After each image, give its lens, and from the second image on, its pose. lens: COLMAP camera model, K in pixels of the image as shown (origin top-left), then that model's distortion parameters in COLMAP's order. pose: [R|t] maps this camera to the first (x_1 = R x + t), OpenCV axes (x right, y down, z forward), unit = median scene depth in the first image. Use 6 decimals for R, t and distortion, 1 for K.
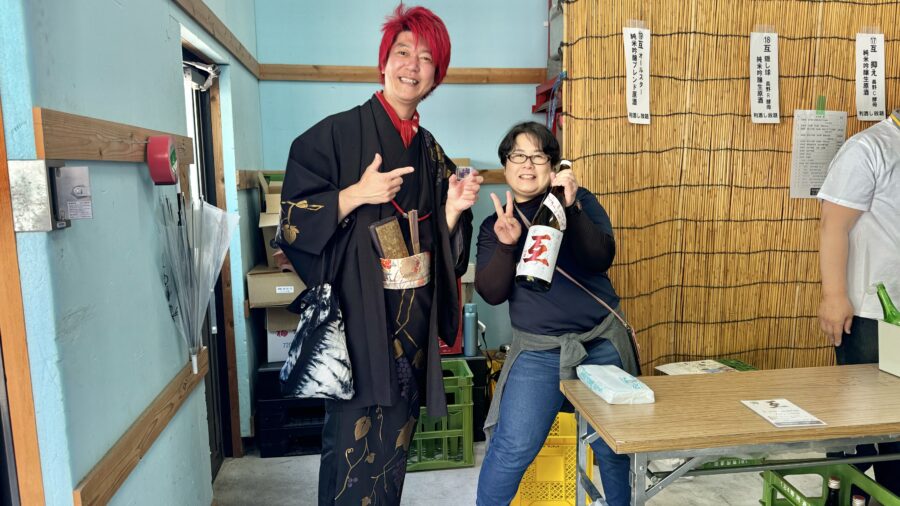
lens RADIAL K [[613.4, 0, 450.0], [0, 613.4, 253.0], [0, 0, 1]] dist [-0.003736, -0.007844]
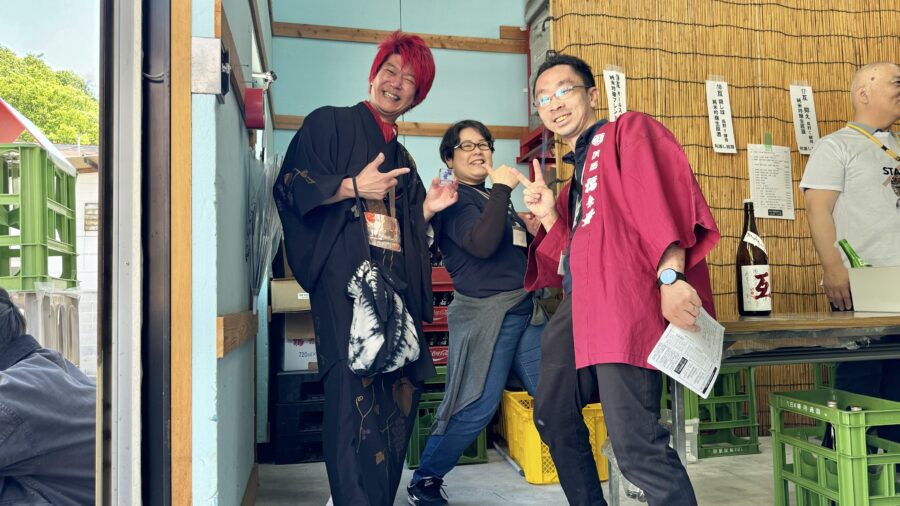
lens RADIAL K [[613.4, 0, 450.0], [0, 613.4, 253.0], [0, 0, 1]] dist [-0.003736, -0.007844]
pose [[0.996749, -0.003115, 0.080512, -0.103376], [0.018342, 0.981787, -0.189098, 0.187059], [-0.078457, 0.189960, 0.978652, -0.068028]]
